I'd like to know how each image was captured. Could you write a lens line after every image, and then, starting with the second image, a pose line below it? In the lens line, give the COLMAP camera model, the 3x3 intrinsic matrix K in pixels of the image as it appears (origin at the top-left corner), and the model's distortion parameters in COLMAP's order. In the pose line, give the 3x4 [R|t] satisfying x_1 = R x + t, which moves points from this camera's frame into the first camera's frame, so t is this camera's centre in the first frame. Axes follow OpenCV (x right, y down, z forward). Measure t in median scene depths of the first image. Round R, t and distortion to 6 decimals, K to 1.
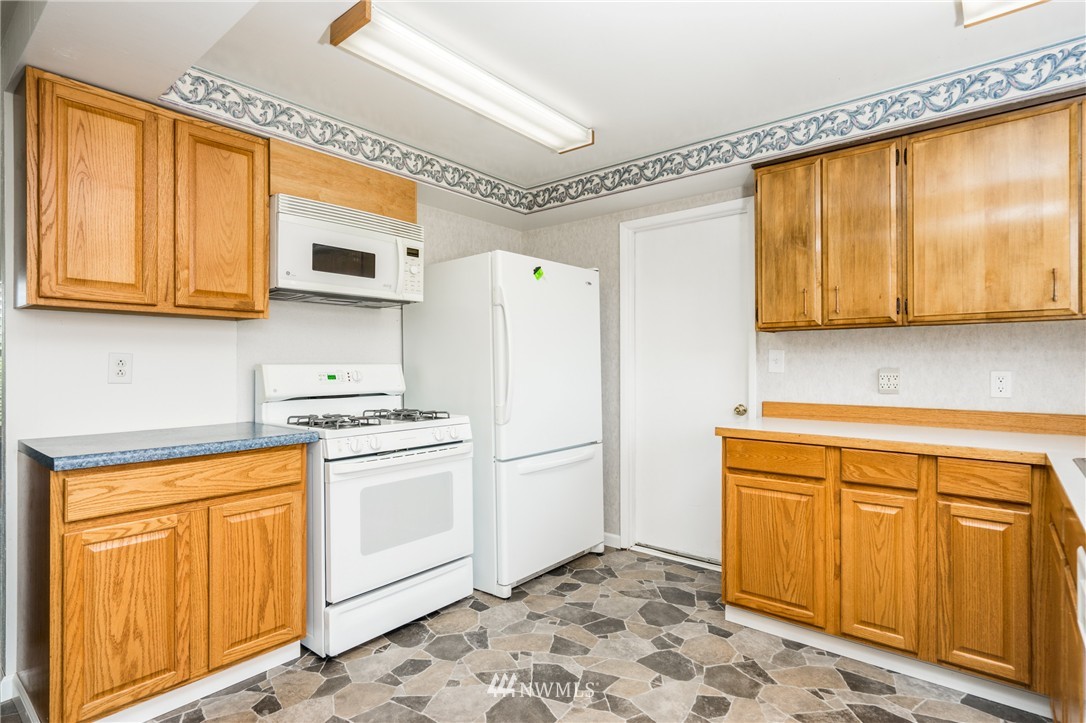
lens RADIAL K [[550.0, 0, 541.1], [0, 550.0, 364.2], [0, 0, 1]] dist [-0.000540, 0.000406]
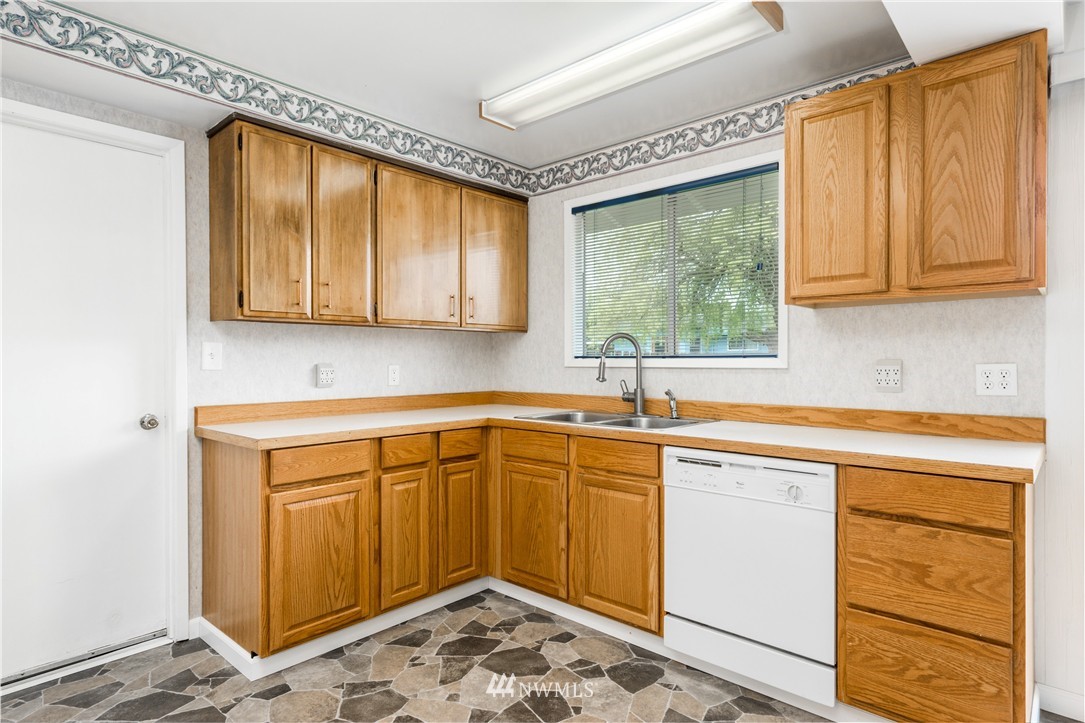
lens RADIAL K [[587.5, 0, 548.2], [0, 587.5, 363.9], [0, 0, 1]] dist [0.006549, 0.000296]
pose [[0.032299, -0.007751, 0.999448, -0.521807], [-0.001172, 0.999969, 0.007793, -0.001285], [-0.999478, -0.001423, 0.032289, 0.569781]]
